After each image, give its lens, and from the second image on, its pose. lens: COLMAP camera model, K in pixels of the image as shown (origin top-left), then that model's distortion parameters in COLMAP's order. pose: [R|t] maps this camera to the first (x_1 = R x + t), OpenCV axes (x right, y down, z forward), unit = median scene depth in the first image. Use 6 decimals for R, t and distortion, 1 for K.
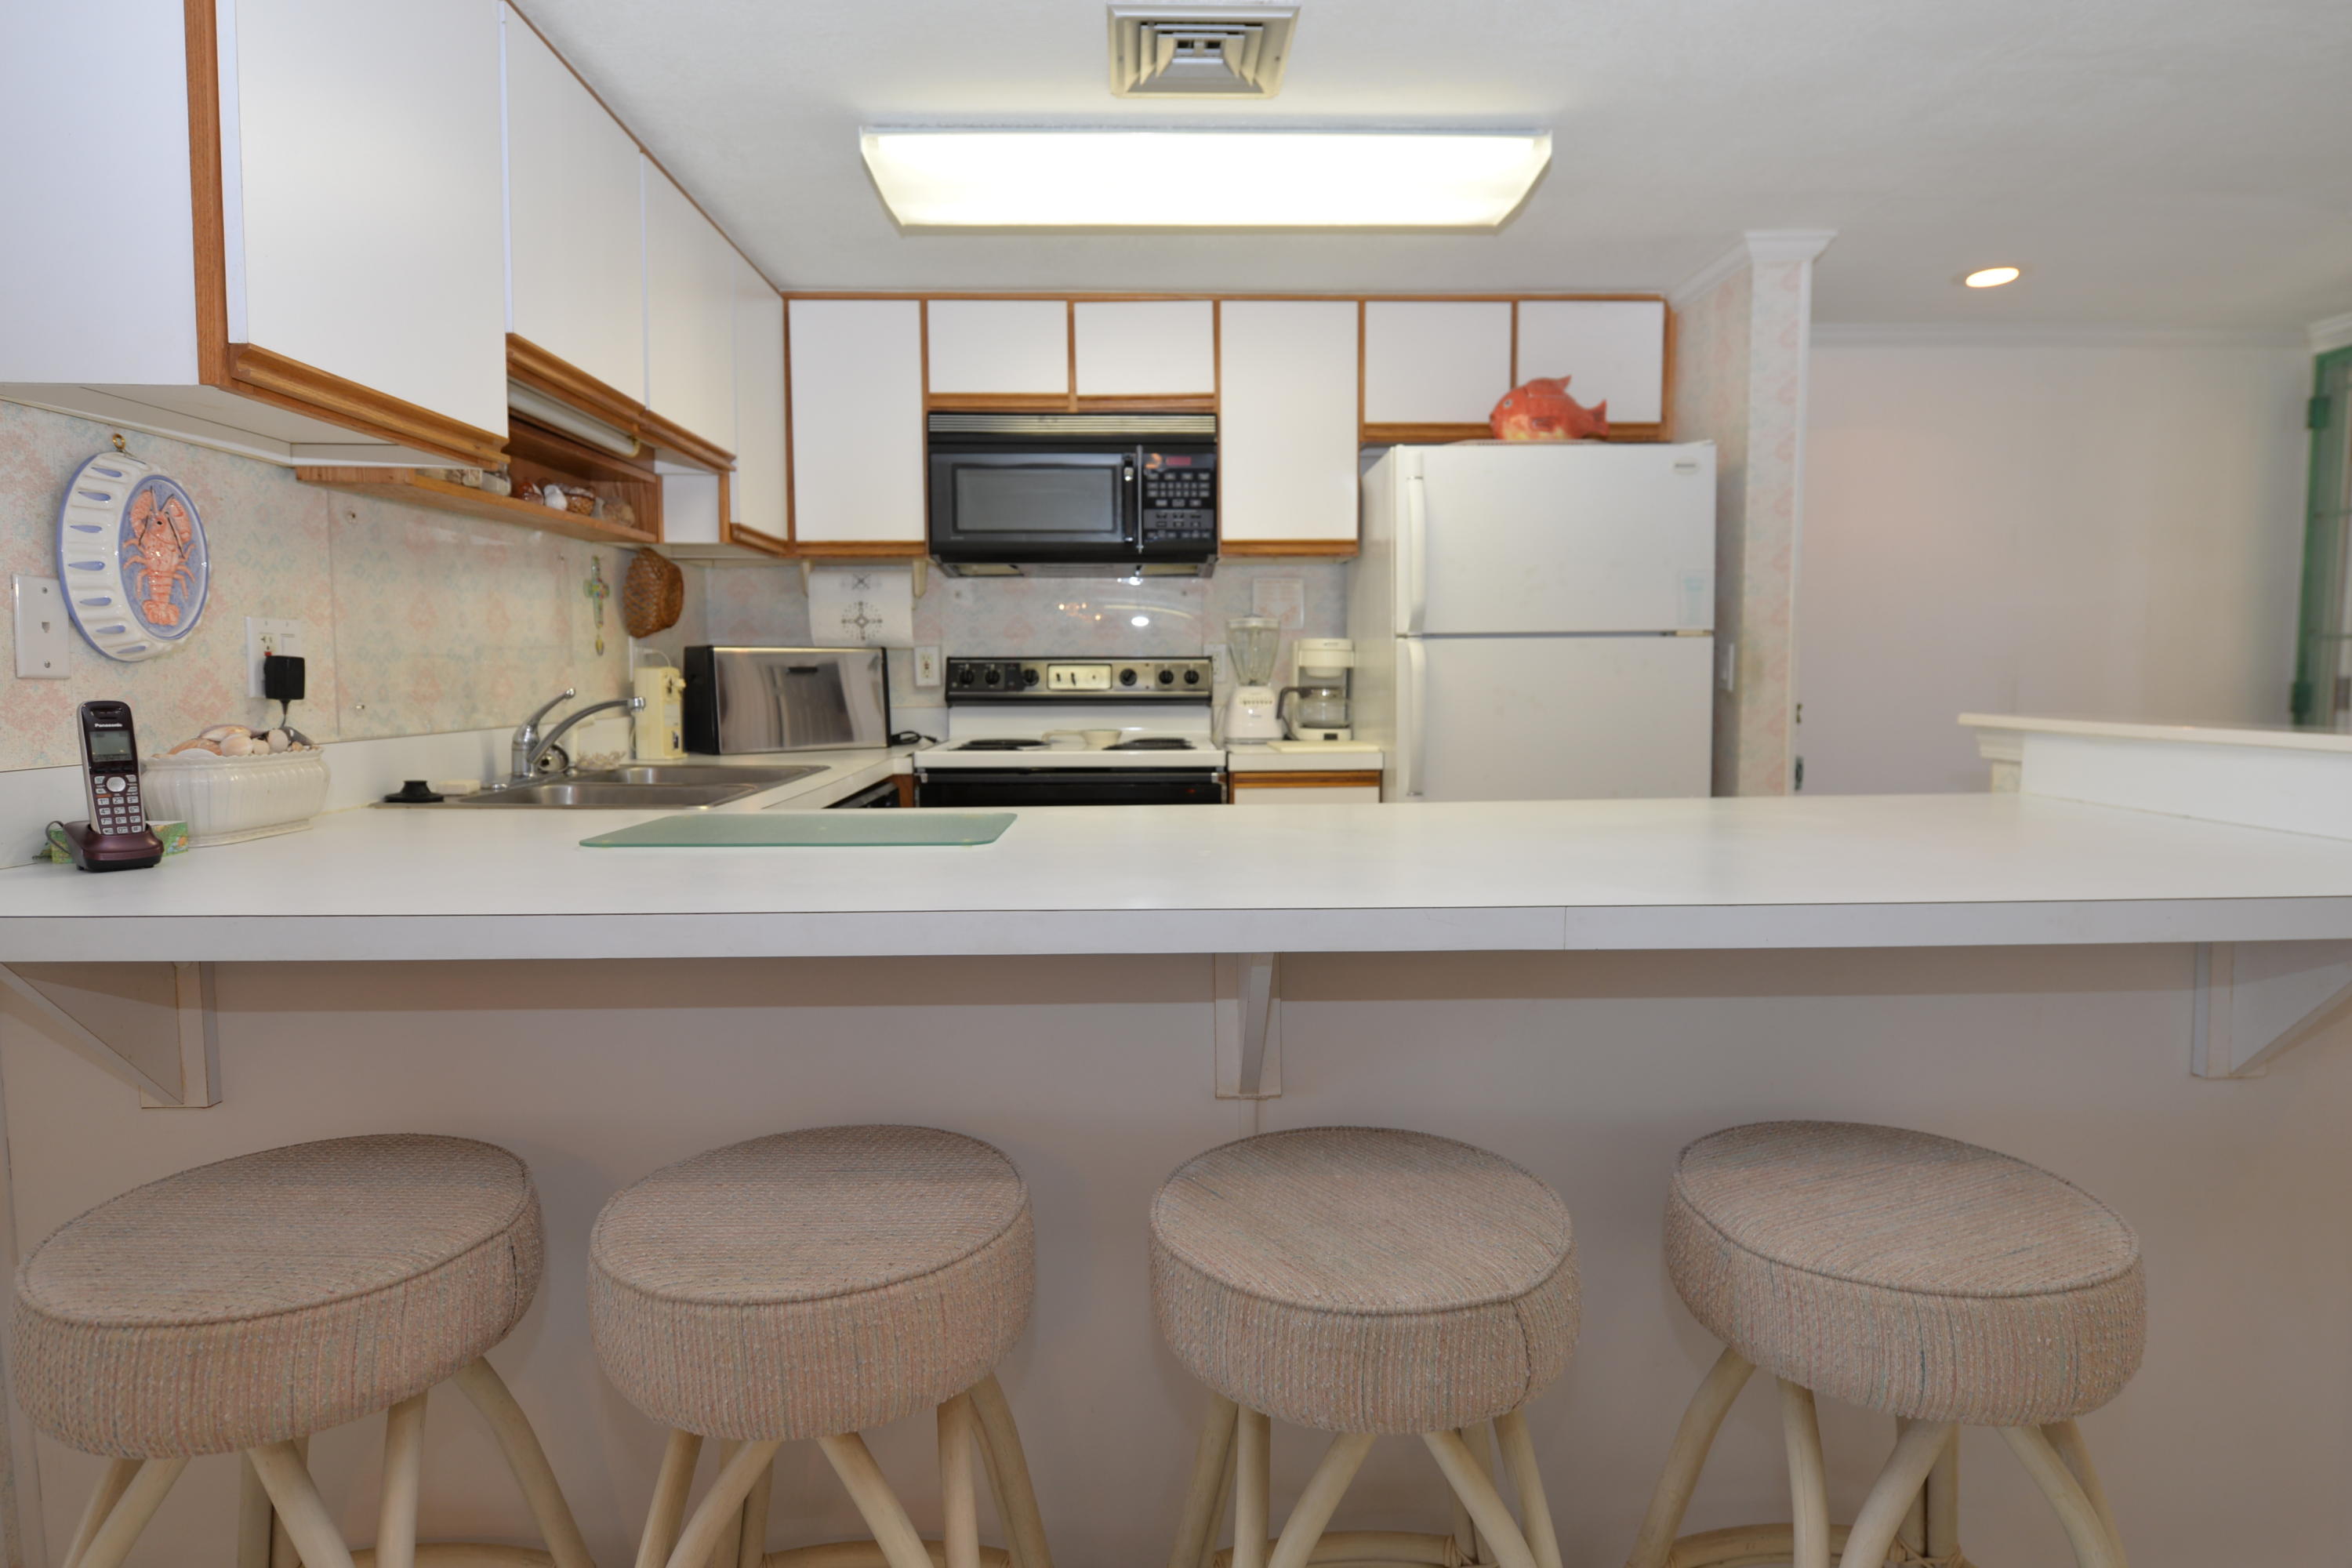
lens RADIAL K [[1303.8, 0, 1176.0], [0, 1303.8, 784.0], [0, 0, 1]] dist [0.002643, -0.000079]
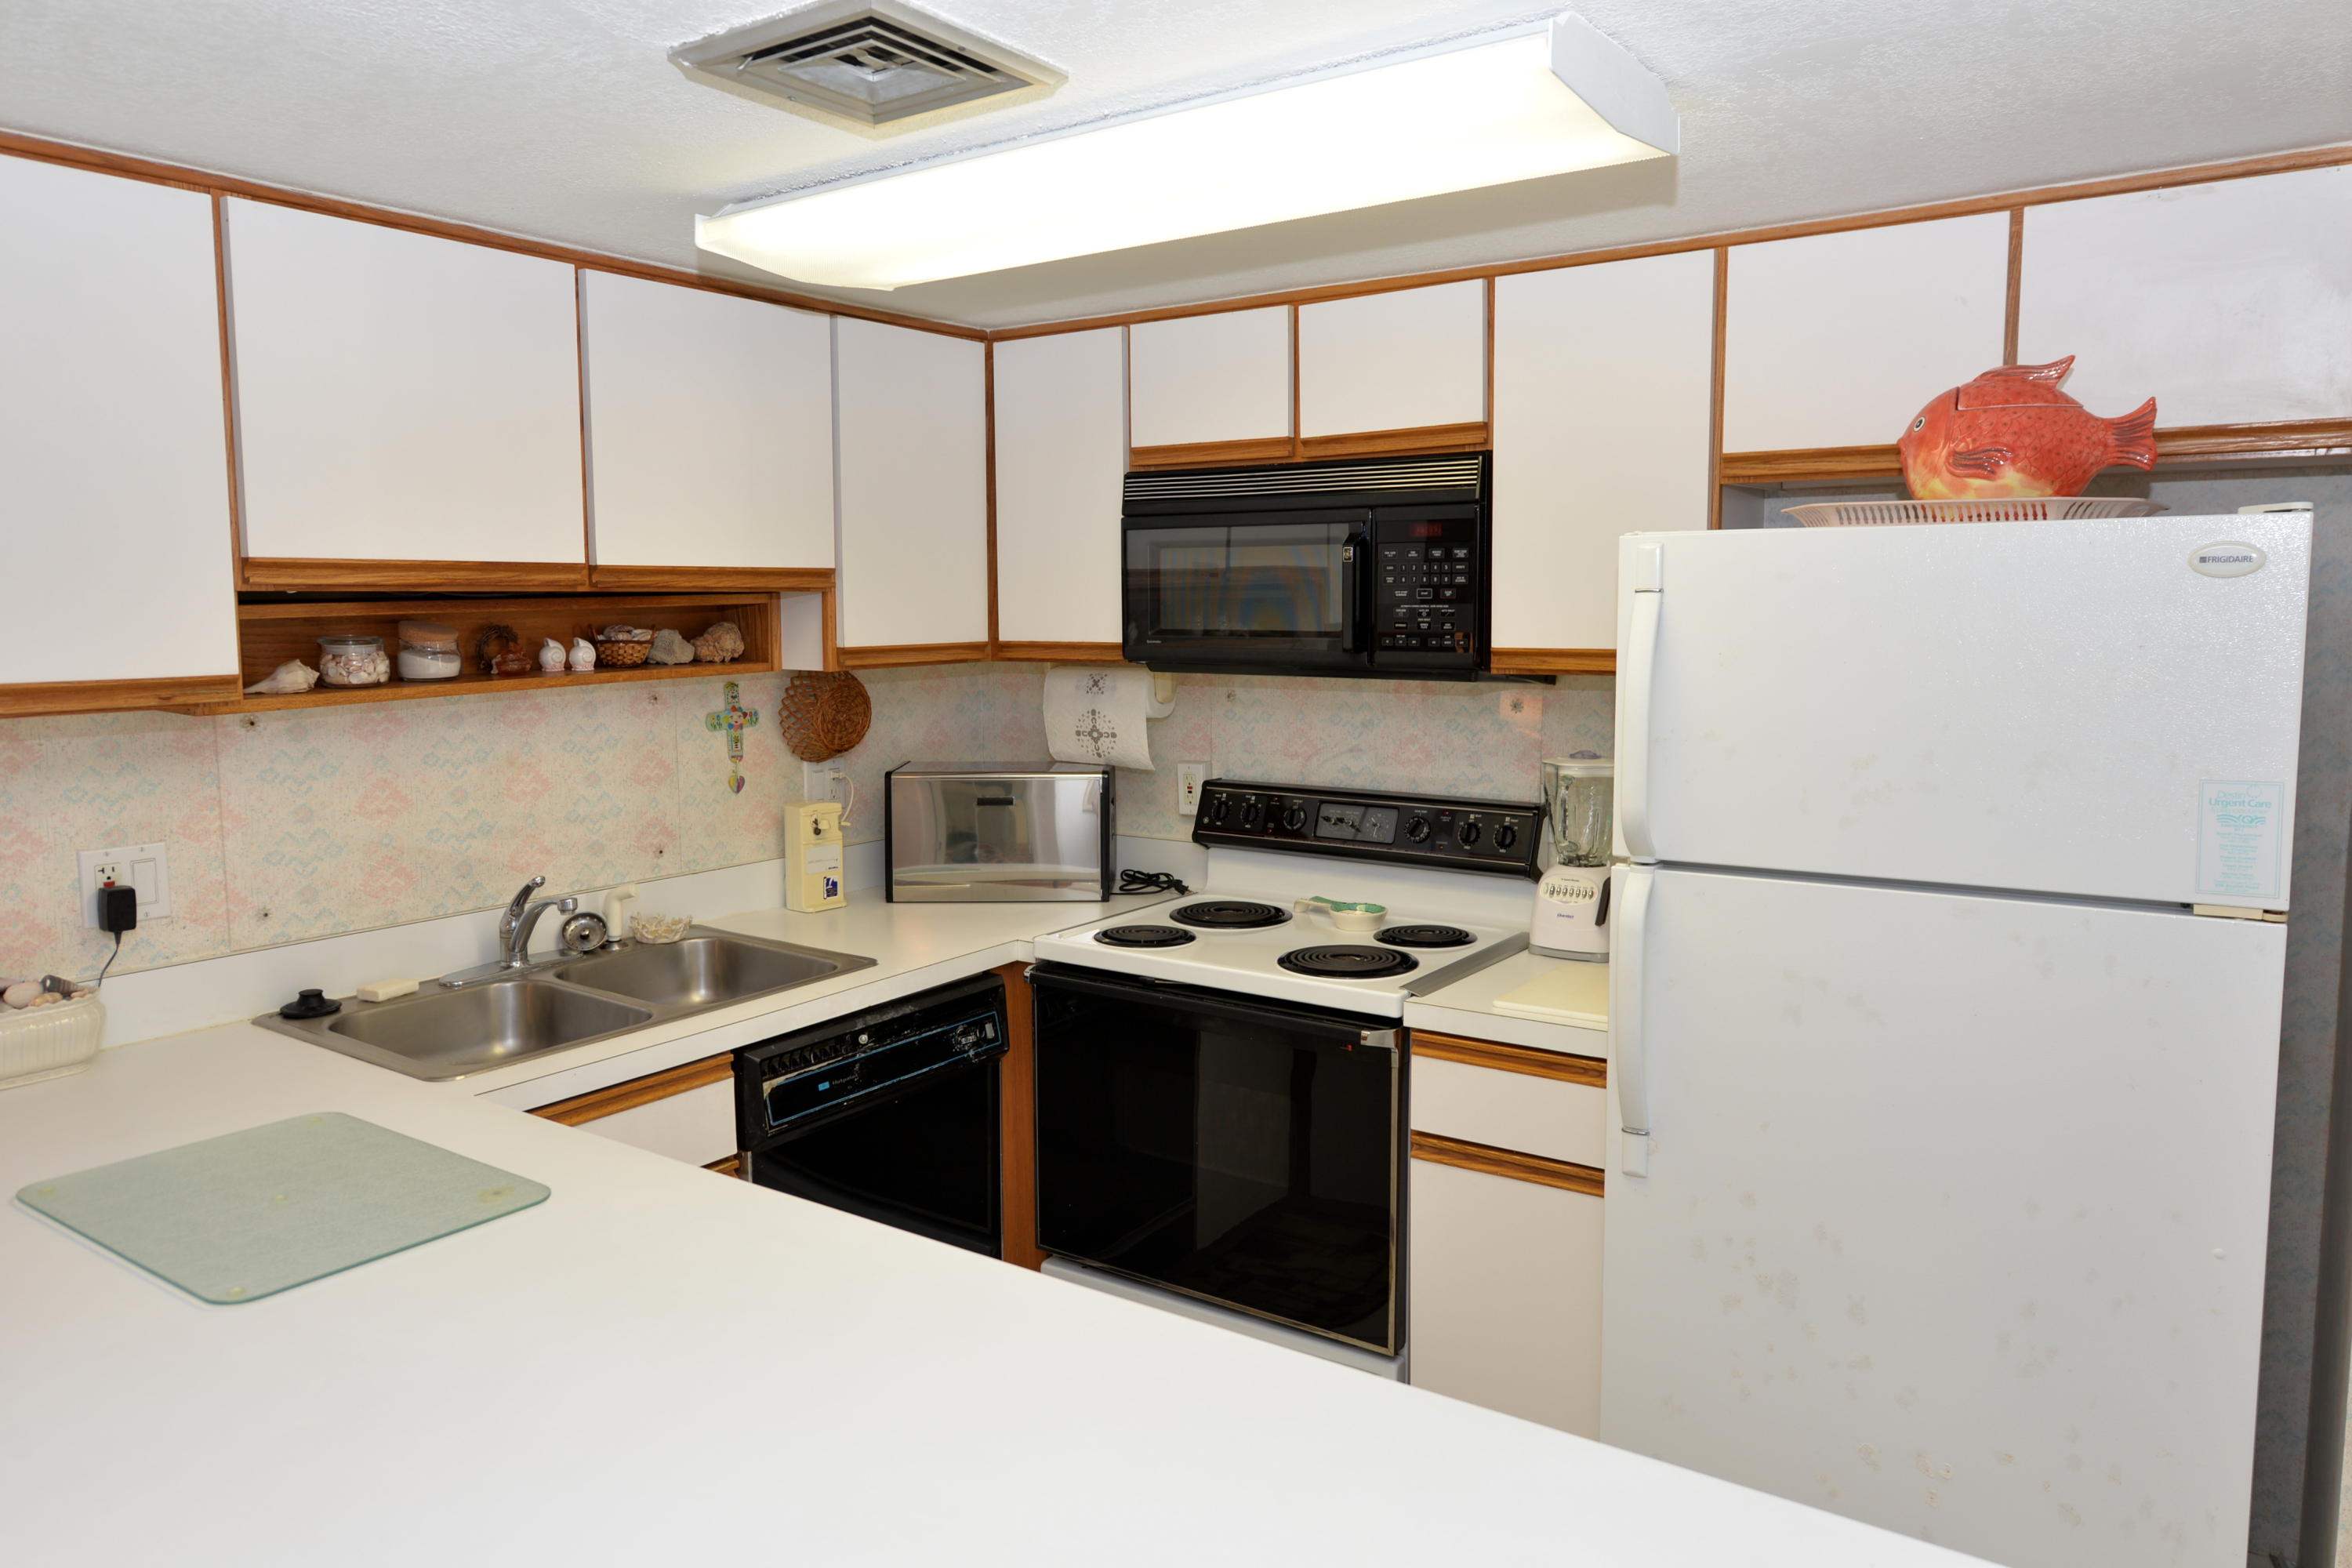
lens RADIAL K [[1585.0, 0, 1176.0], [0, 1585.0, 784.0], [0, 0, 1]] dist [0.000051, -0.000885]
pose [[0.797126, 0.071660, -0.599546, 0.389583], [-0.048281, 0.997318, 0.055011, -0.157787], [0.601880, -0.014904, 0.798448, 0.283914]]
